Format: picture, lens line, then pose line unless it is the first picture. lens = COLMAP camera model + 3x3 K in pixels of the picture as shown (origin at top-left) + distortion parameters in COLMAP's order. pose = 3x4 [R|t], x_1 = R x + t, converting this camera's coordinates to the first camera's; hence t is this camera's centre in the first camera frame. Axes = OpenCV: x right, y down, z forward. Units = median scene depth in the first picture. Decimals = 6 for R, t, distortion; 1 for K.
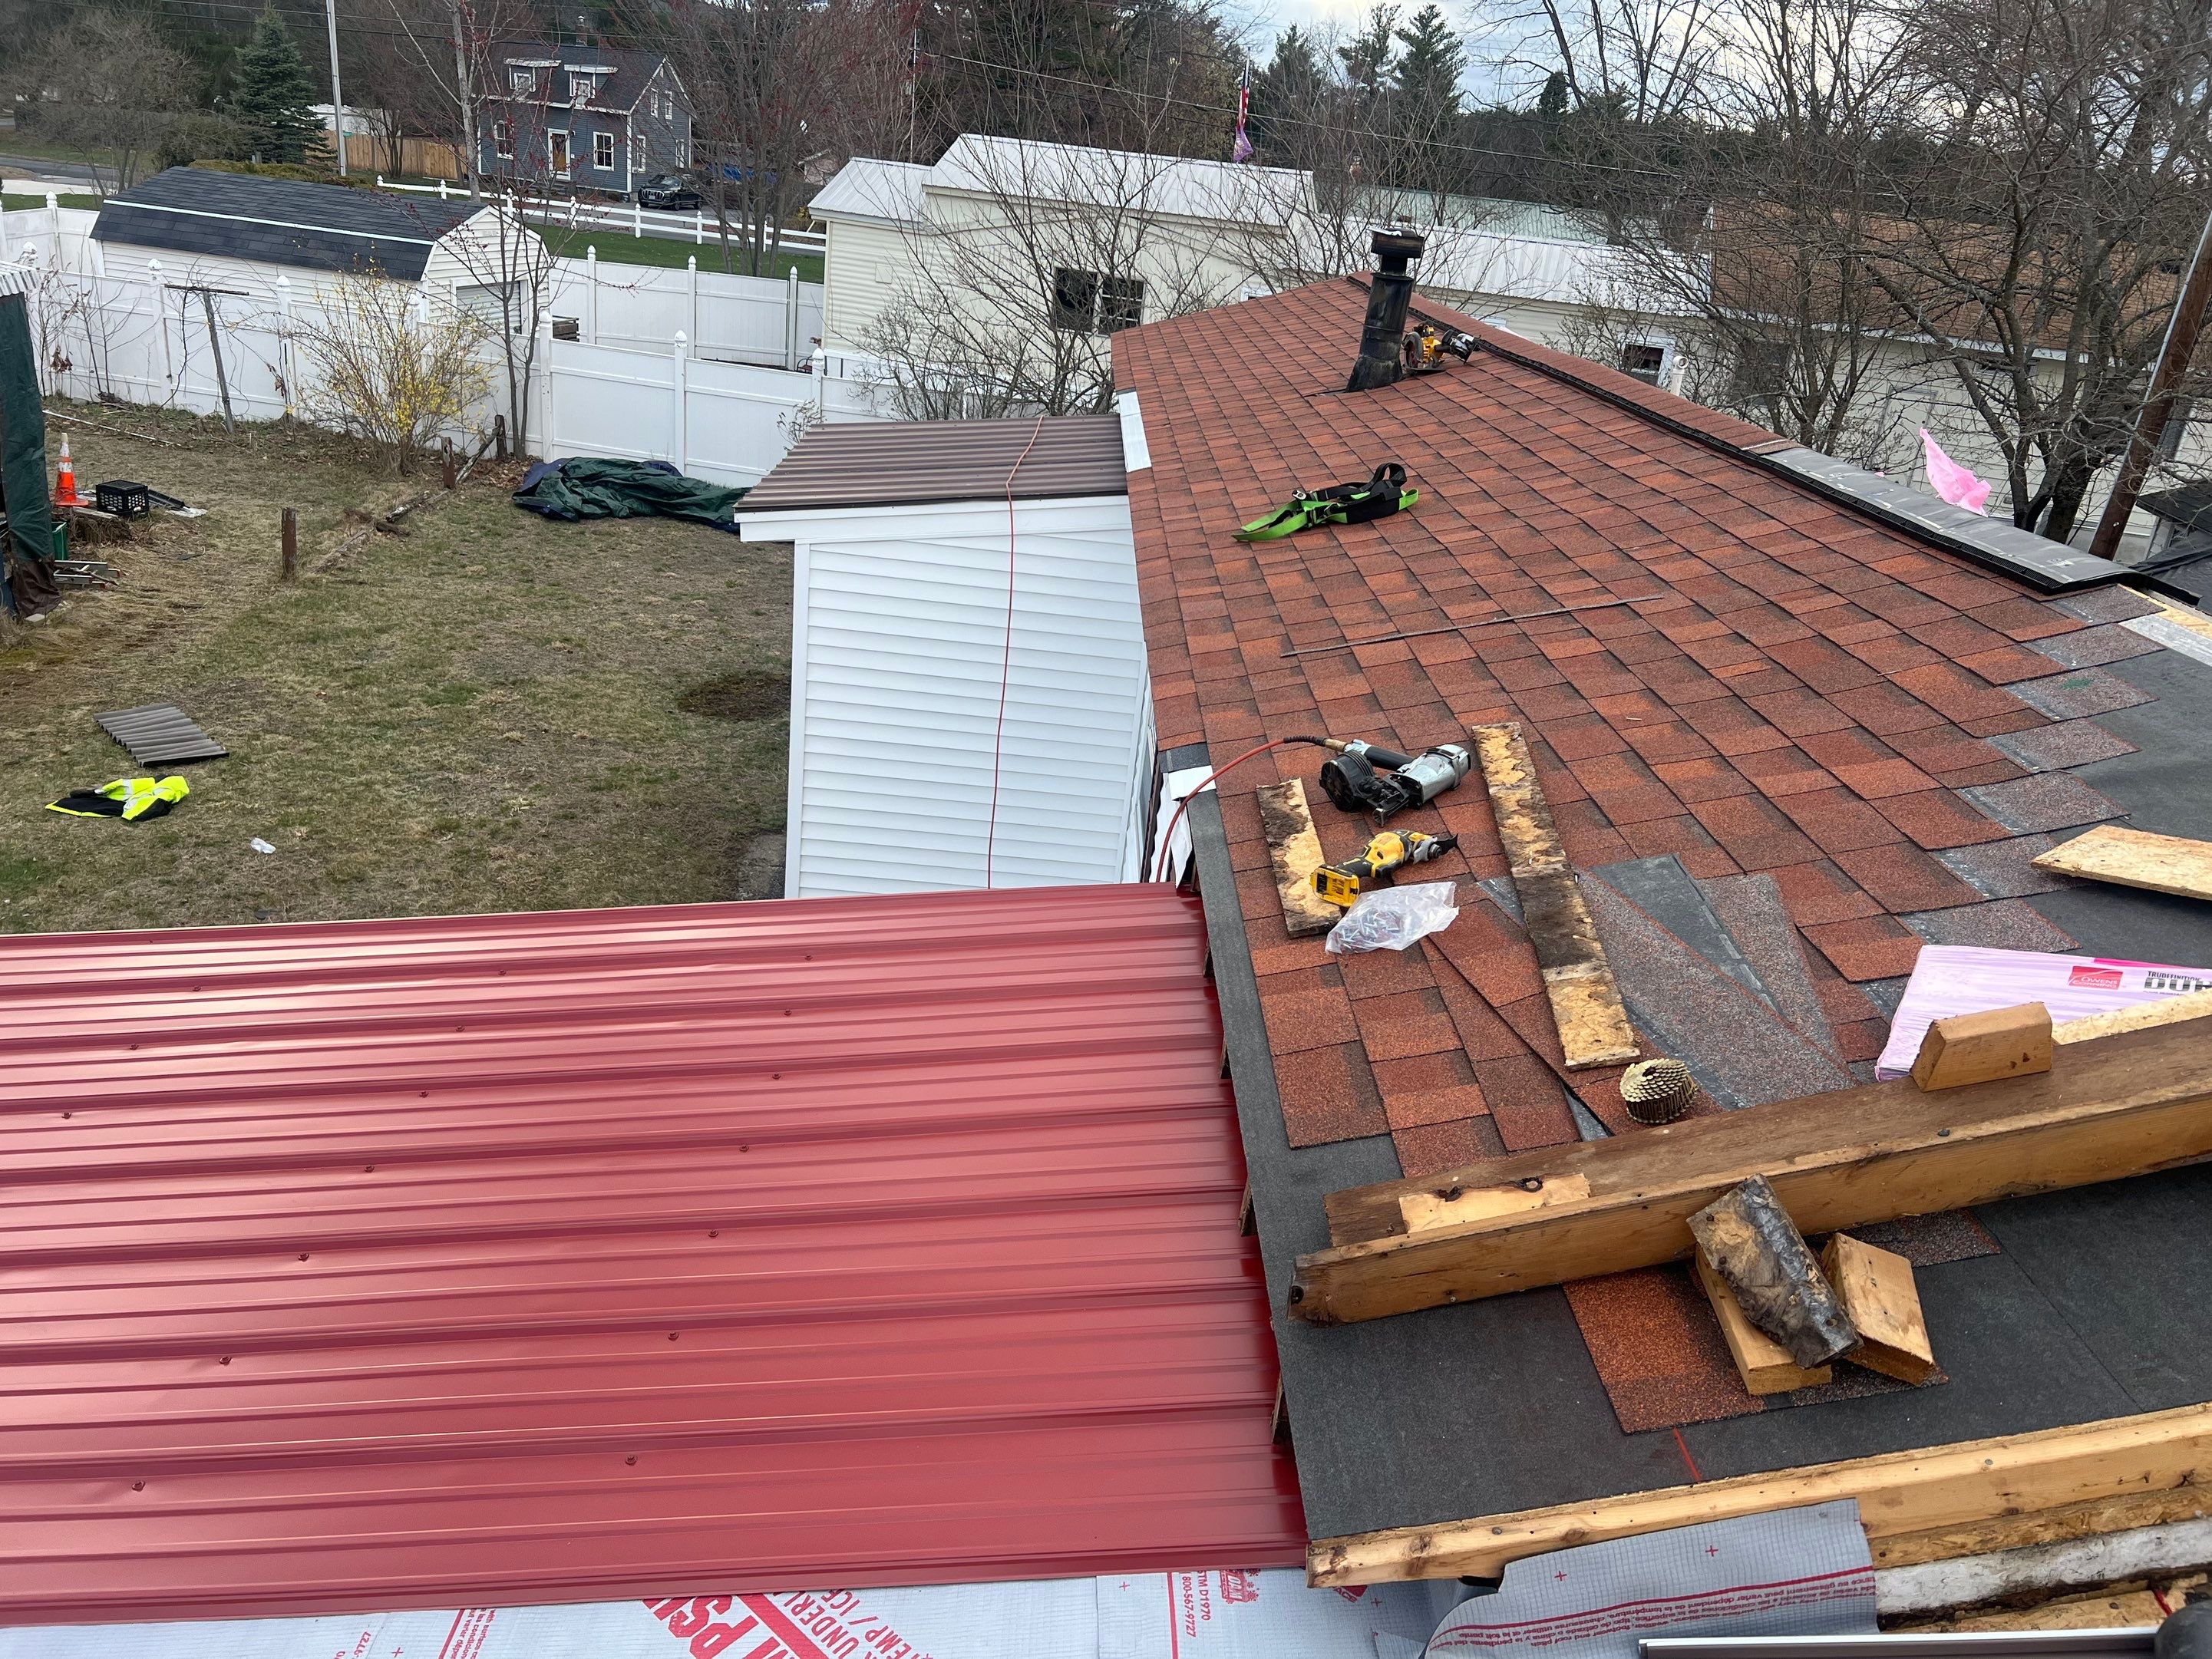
lens RADIAL K [[1678.3, 0, 1115.7], [0, 1678.3, 811.5], [0, 0, 1]] dist [0.037397, -0.041360]
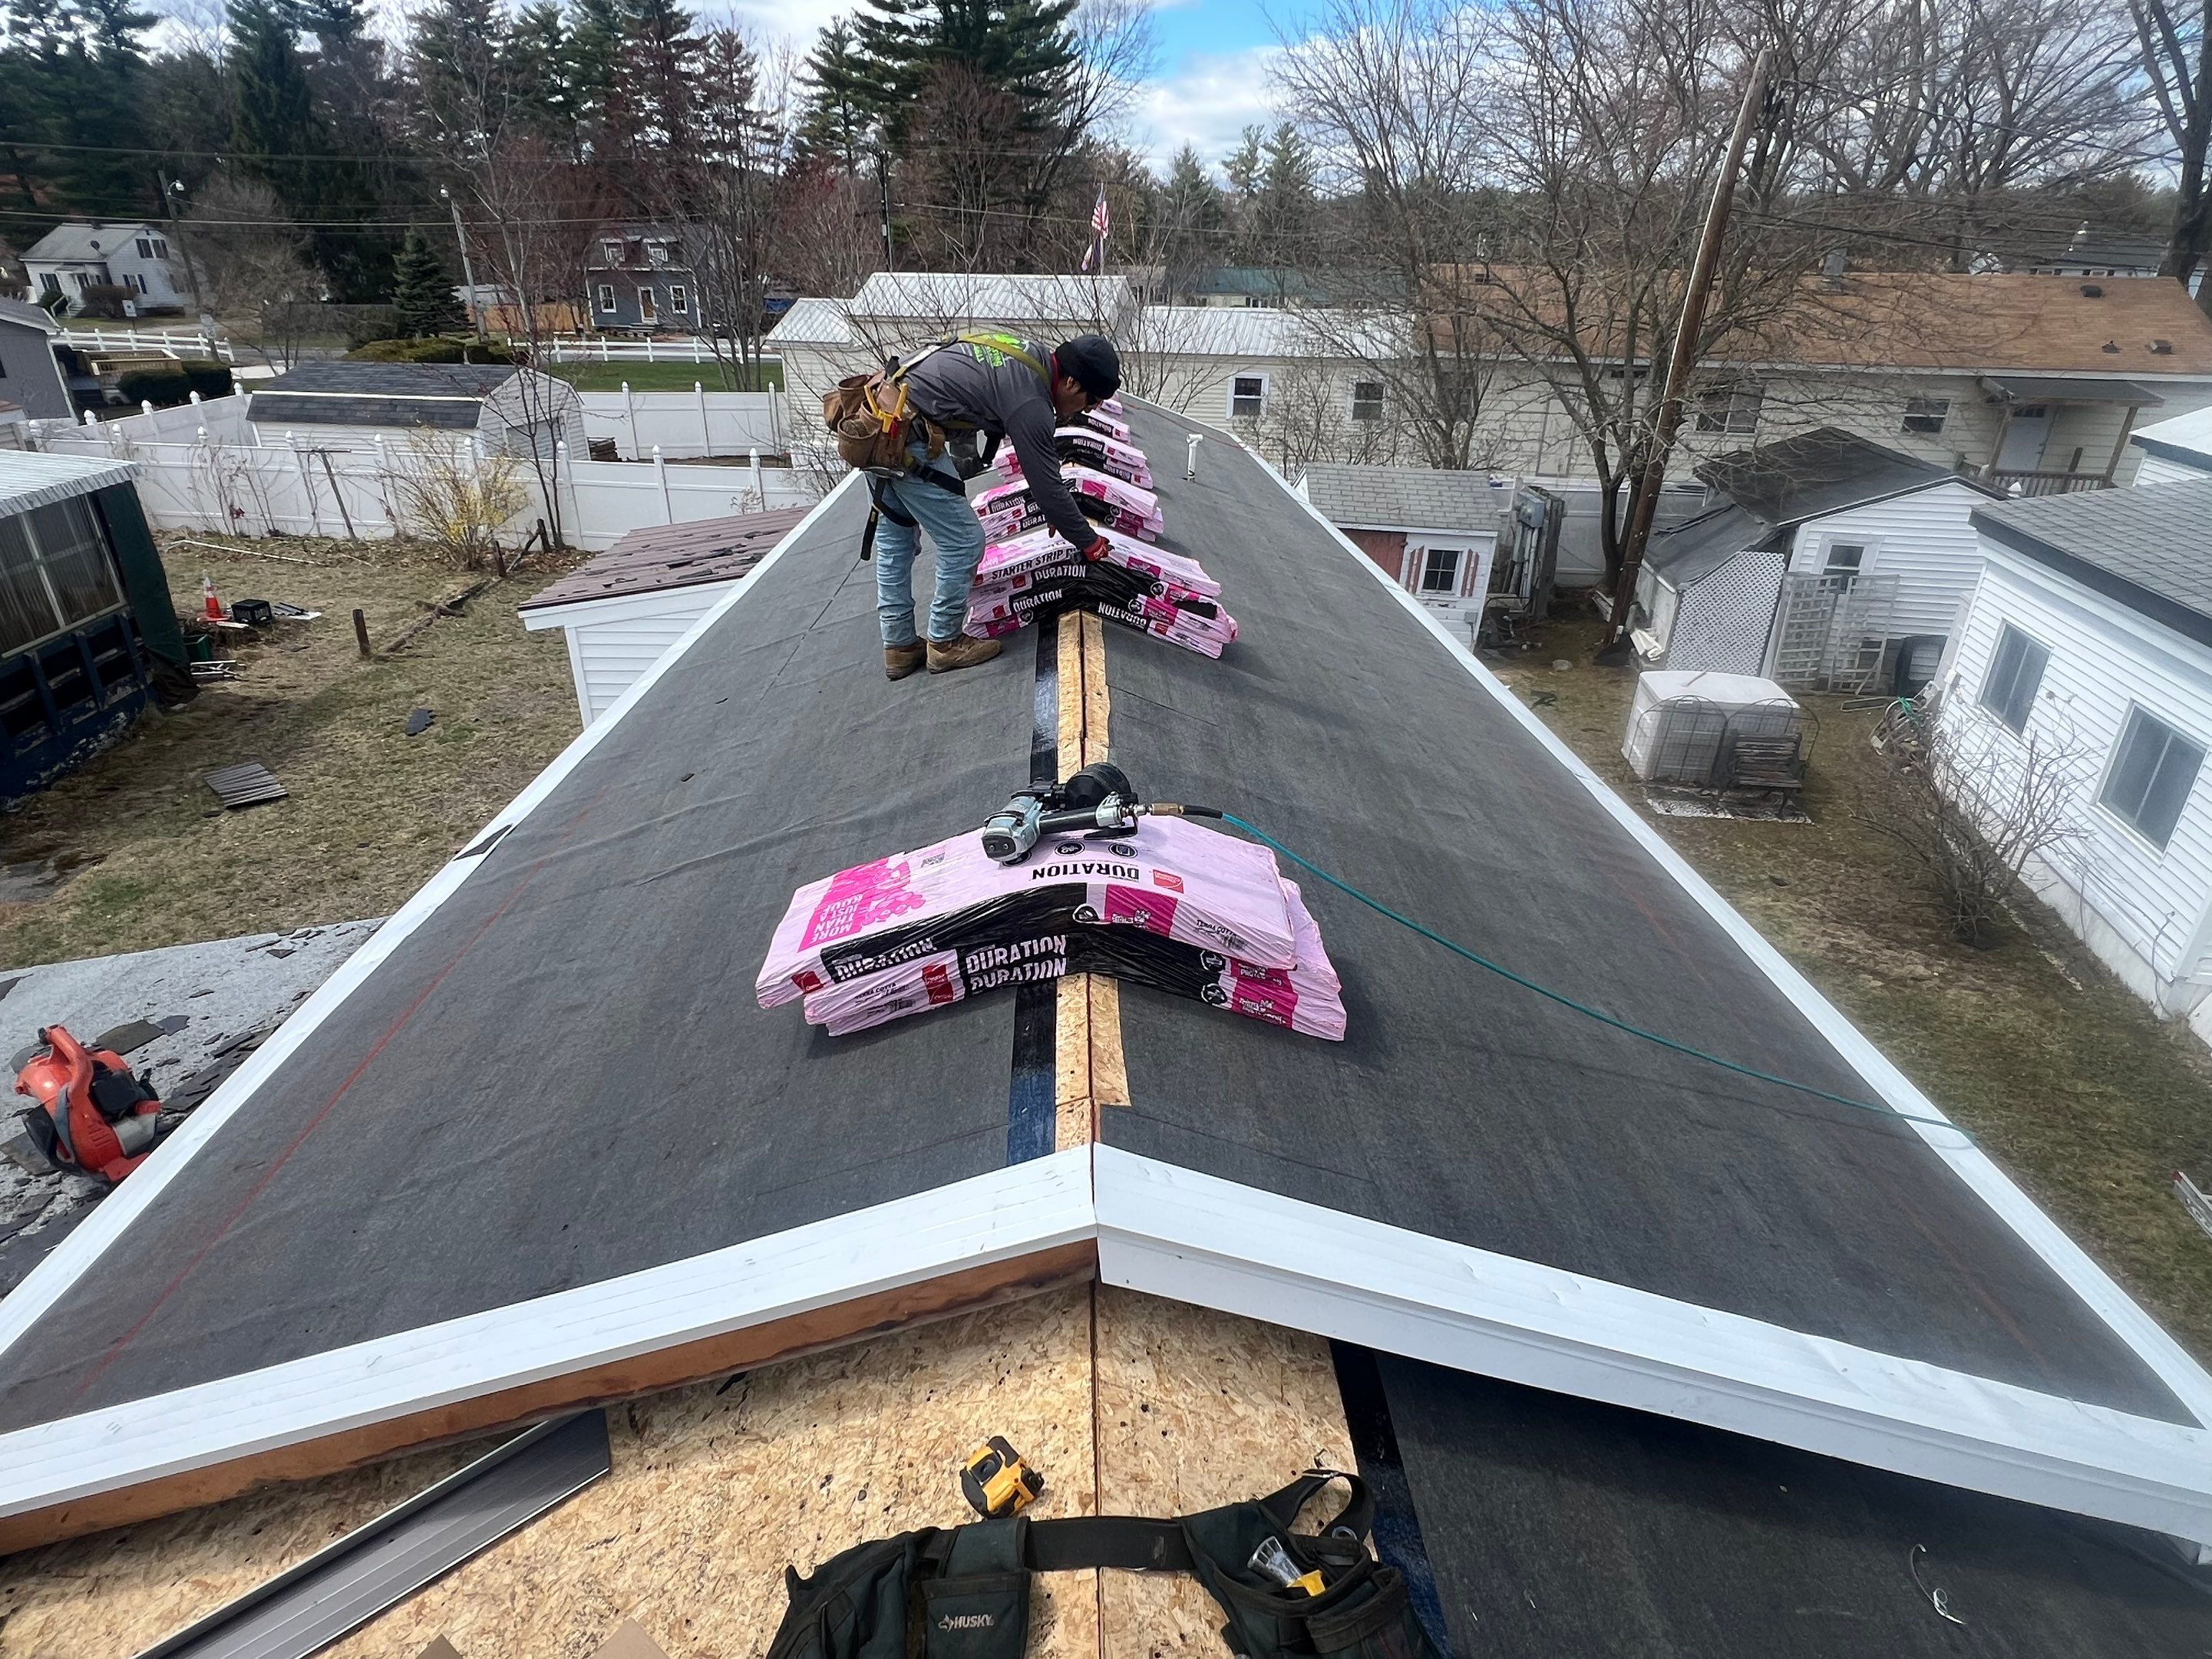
lens RADIAL K [[1202.5, 0, 1086.8], [0, 1202.5, 823.8], [0, 0, 1]] dist [-0.002581, 0.003093]
pose [[0.995502, -0.090633, -0.027591, 0.104734], [0.092321, 0.993422, 0.067741, -0.008889], [0.021270, -0.069984, 0.997321, -0.008985]]
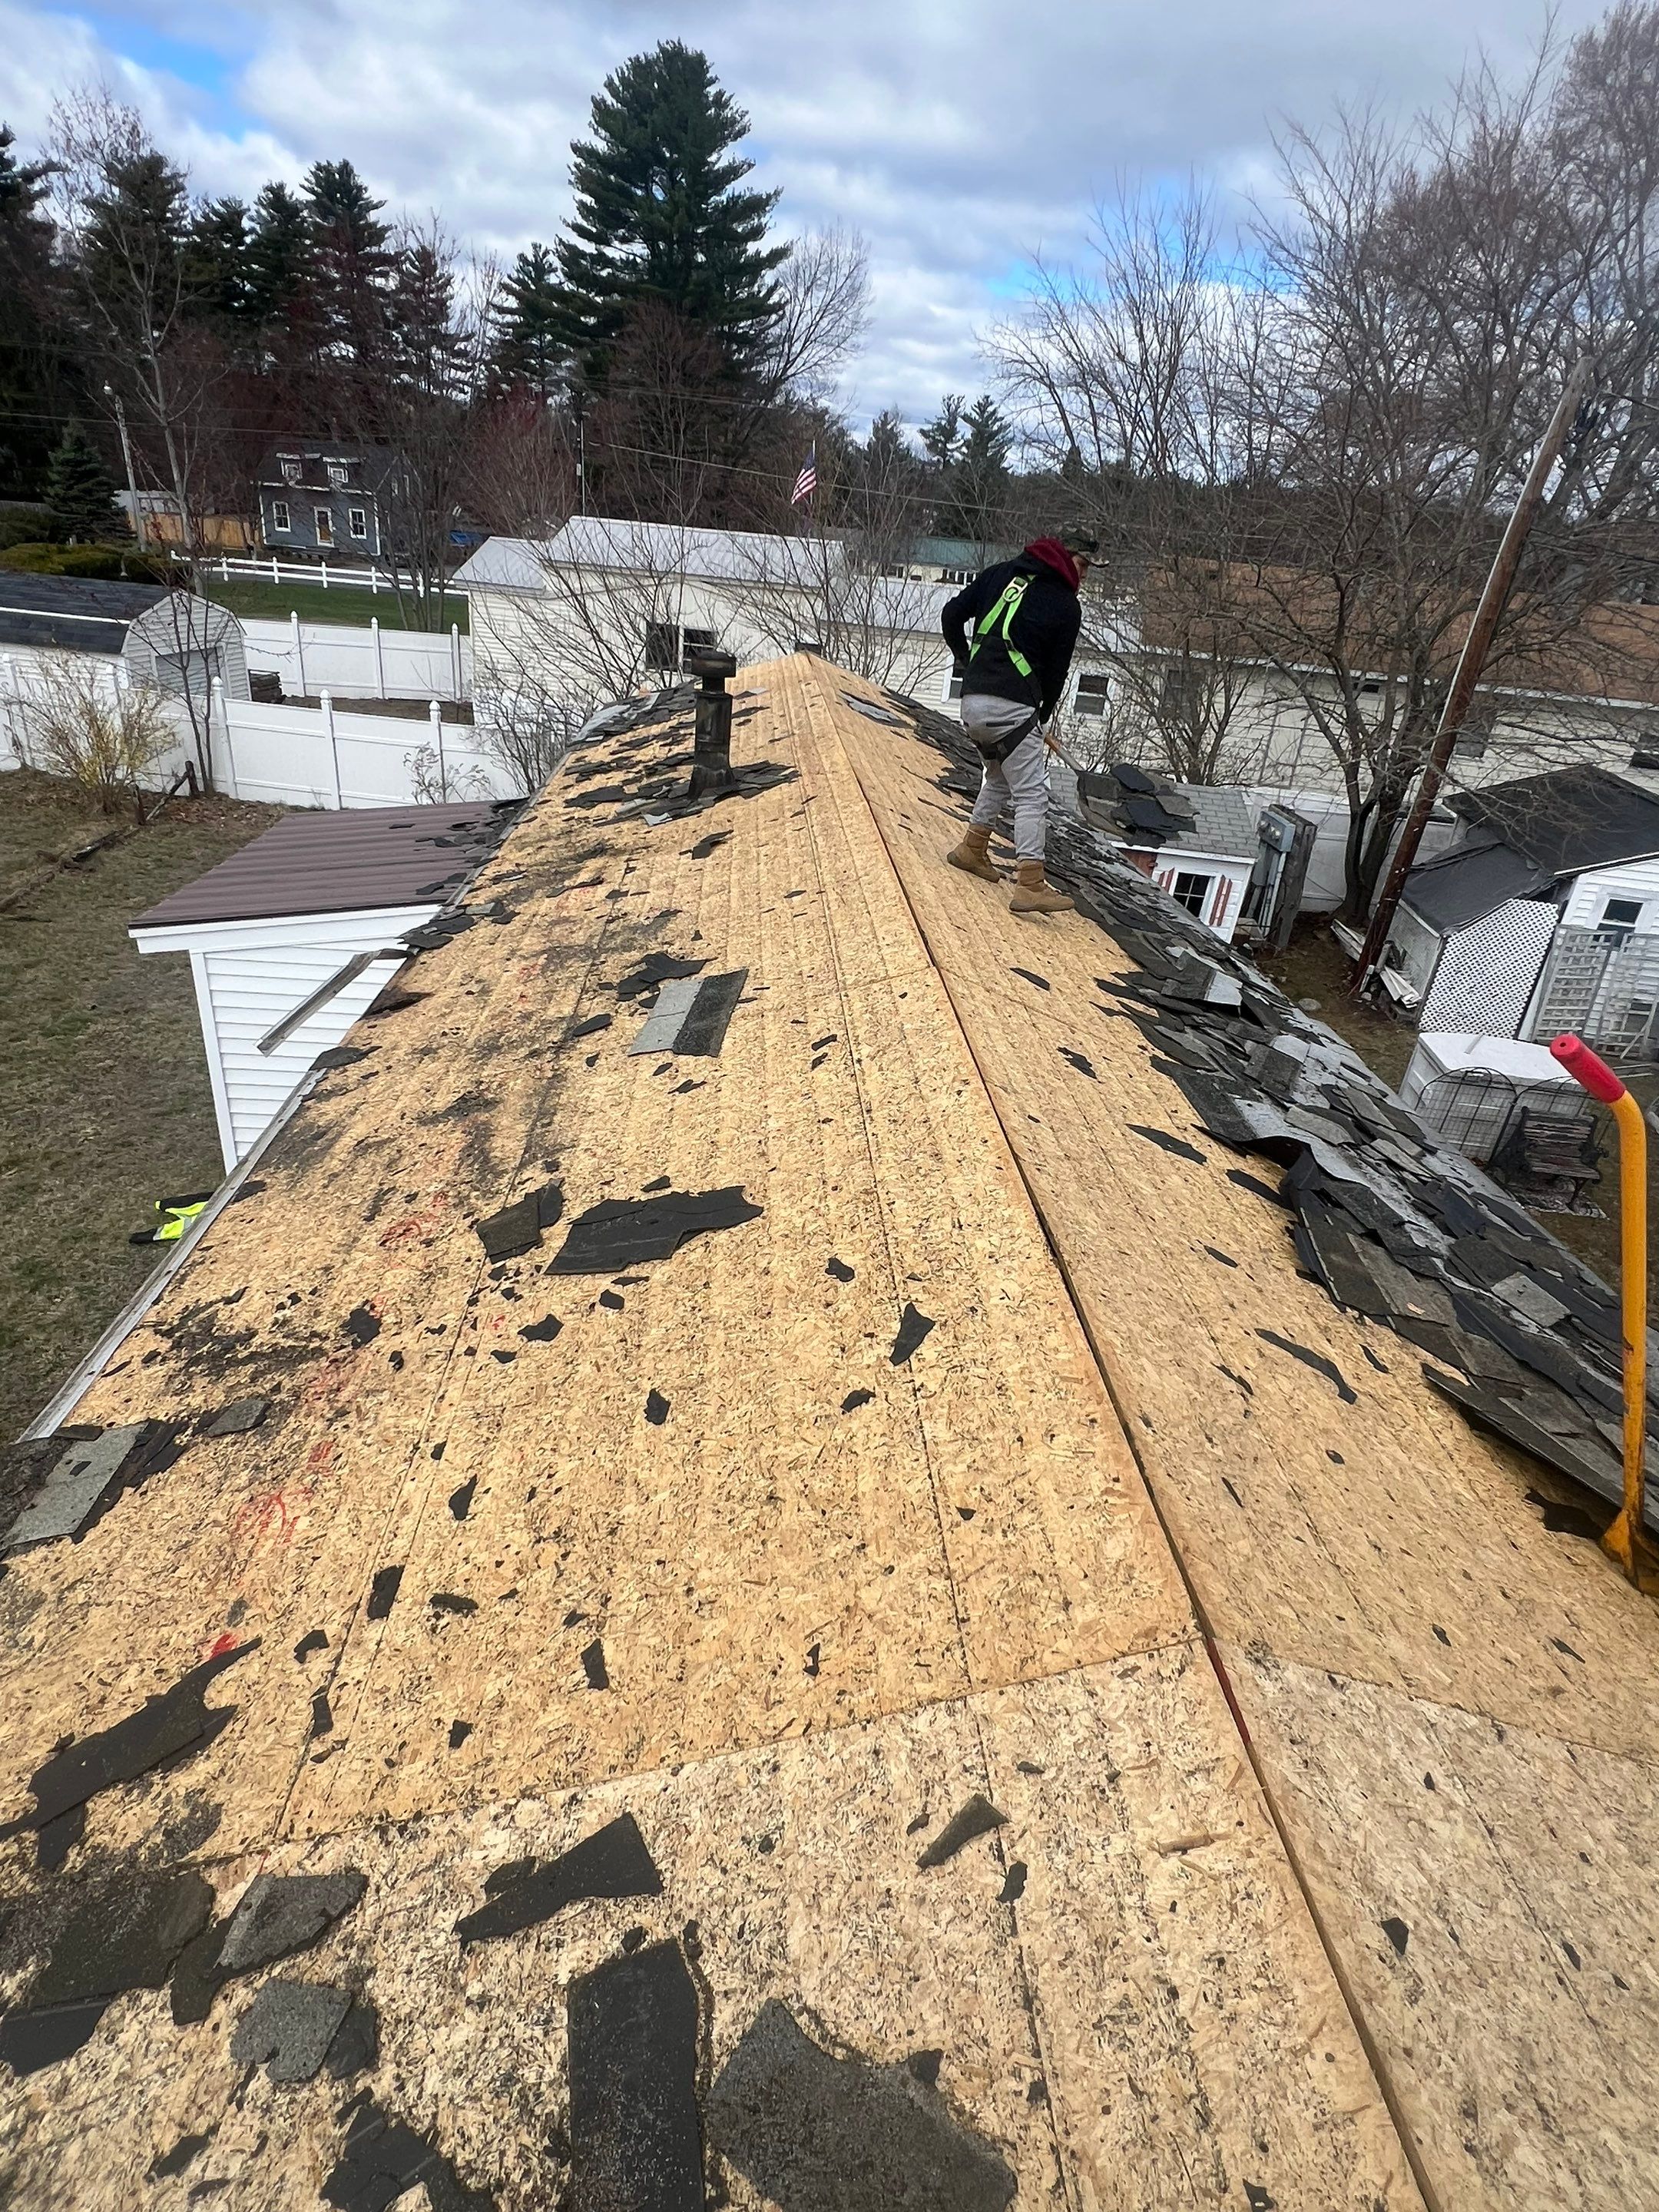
lens RADIAL K [[1202.6, 0, 825.4], [0, 1202.6, 1097.2], [0, 0, 1]] dist [-0.002581, 0.003093]
pose [[0.998641, -0.038535, 0.035088, 0.079330], [0.035555, 0.996005, 0.081915, -0.045239], [-0.038104, -0.080556, 0.996021, 0.070027]]
